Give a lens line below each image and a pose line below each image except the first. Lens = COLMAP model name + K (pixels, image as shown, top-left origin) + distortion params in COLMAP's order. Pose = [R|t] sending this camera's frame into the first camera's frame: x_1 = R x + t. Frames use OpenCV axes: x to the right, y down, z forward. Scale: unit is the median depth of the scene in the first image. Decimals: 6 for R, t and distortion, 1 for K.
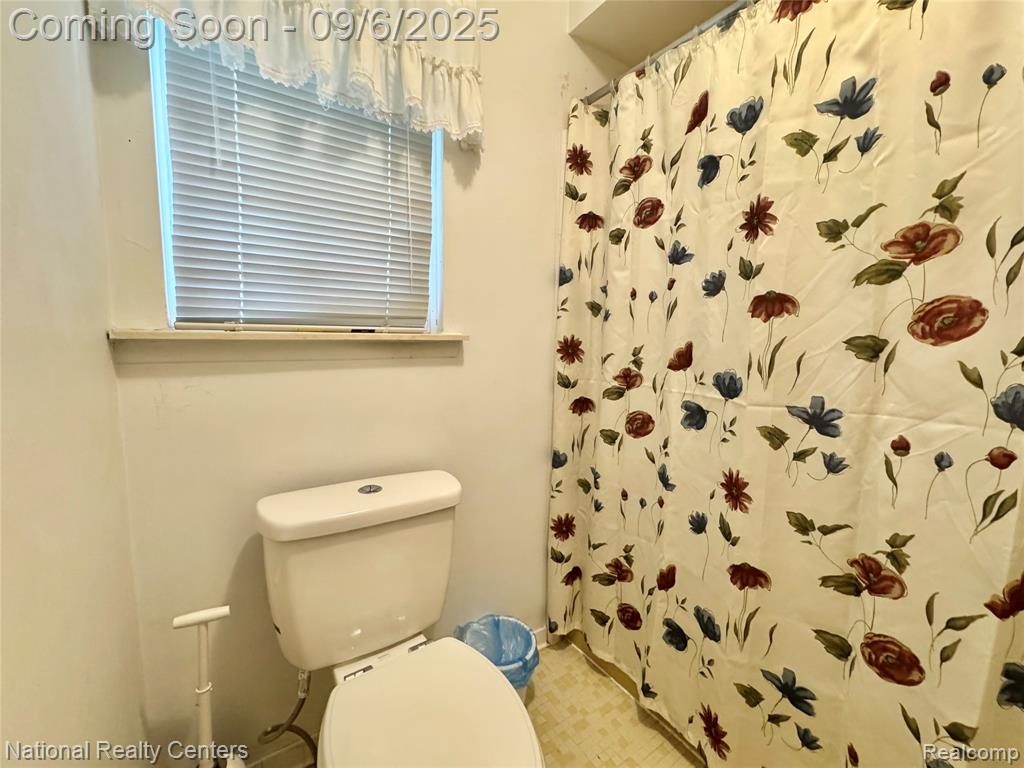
lens RADIAL K [[411.9, 0, 513.1], [0, 411.9, 382.7], [0, 0, 1]] dist [-0.003167, -0.000596]
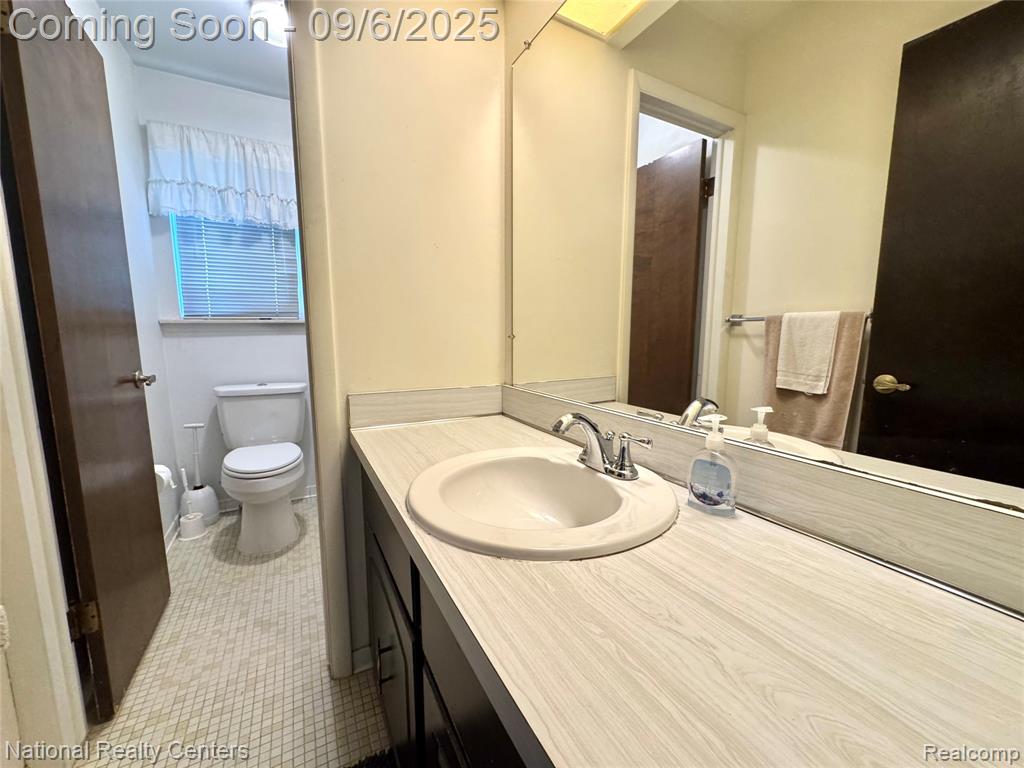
lens RADIAL K [[411.9, 0, 511.5], [0, 411.9, 384.6], [0, 0, 1]] dist [-0.003167, -0.000596]
pose [[0.996120, -0.013809, -0.086915, 1.399167], [0.015204, 0.999766, 0.015407, 0.261465], [0.086682, -0.016669, 0.996097, -1.352184]]
